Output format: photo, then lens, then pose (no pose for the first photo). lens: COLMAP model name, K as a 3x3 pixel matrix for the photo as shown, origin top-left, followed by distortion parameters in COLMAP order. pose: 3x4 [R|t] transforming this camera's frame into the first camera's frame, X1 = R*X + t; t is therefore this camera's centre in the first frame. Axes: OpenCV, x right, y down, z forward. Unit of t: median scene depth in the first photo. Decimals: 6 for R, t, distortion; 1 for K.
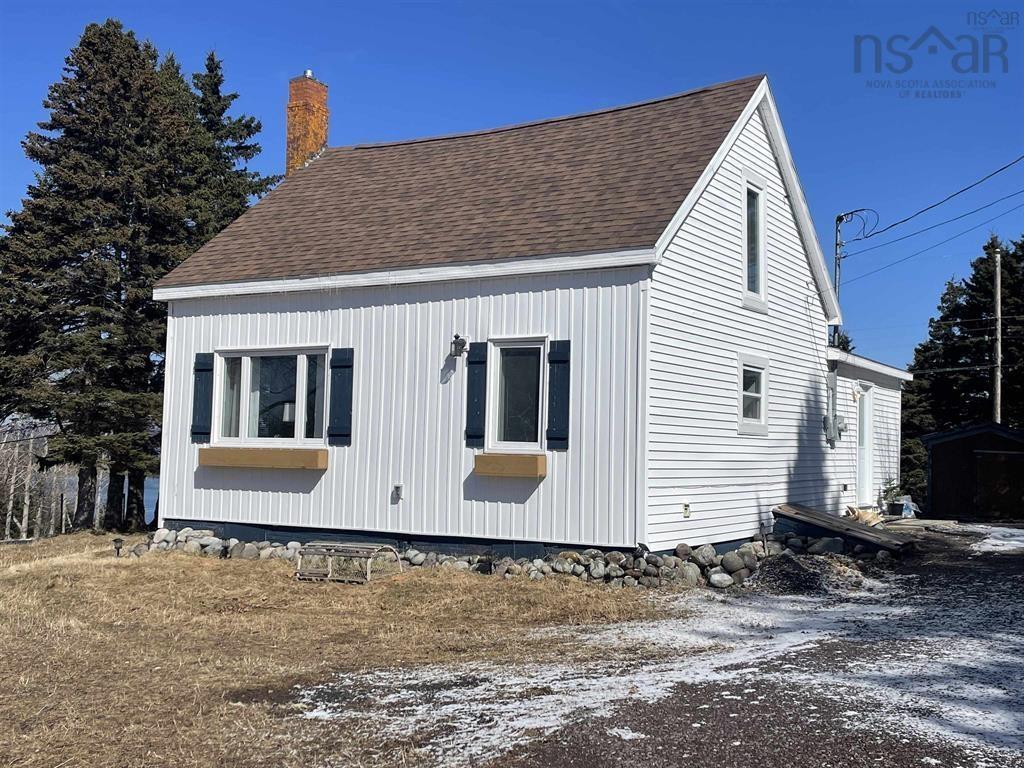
lens RADIAL K [[1119.0, 0, 512.9], [0, 1119.0, 383.6], [0, 0, 1]] dist [0.085746, 0.000000]
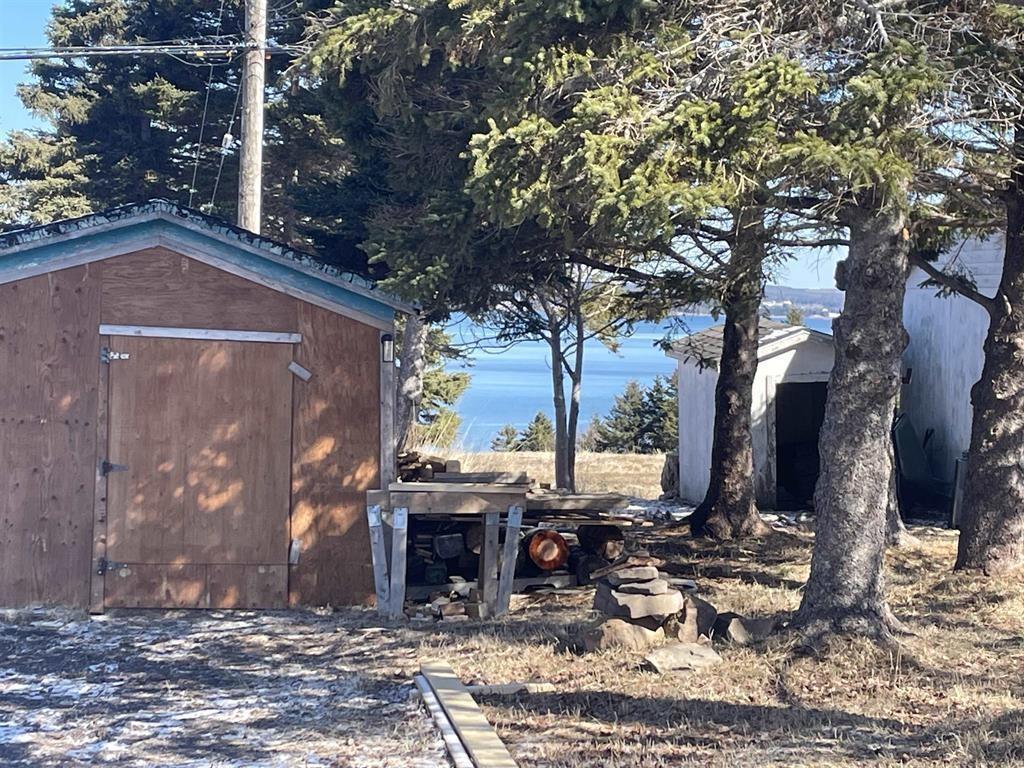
lens RADIAL K [[2179.0, 0, 512.1], [0, 2179.0, 384.1], [0, 0, 1]] dist [0.050192, 0.000000]
pose [[0.877869, -0.013141, 0.478721, 0.170018], [-0.037147, 0.994743, 0.095424, 0.015913], [-0.477458, -0.101553, 0.872766, 0.365389]]
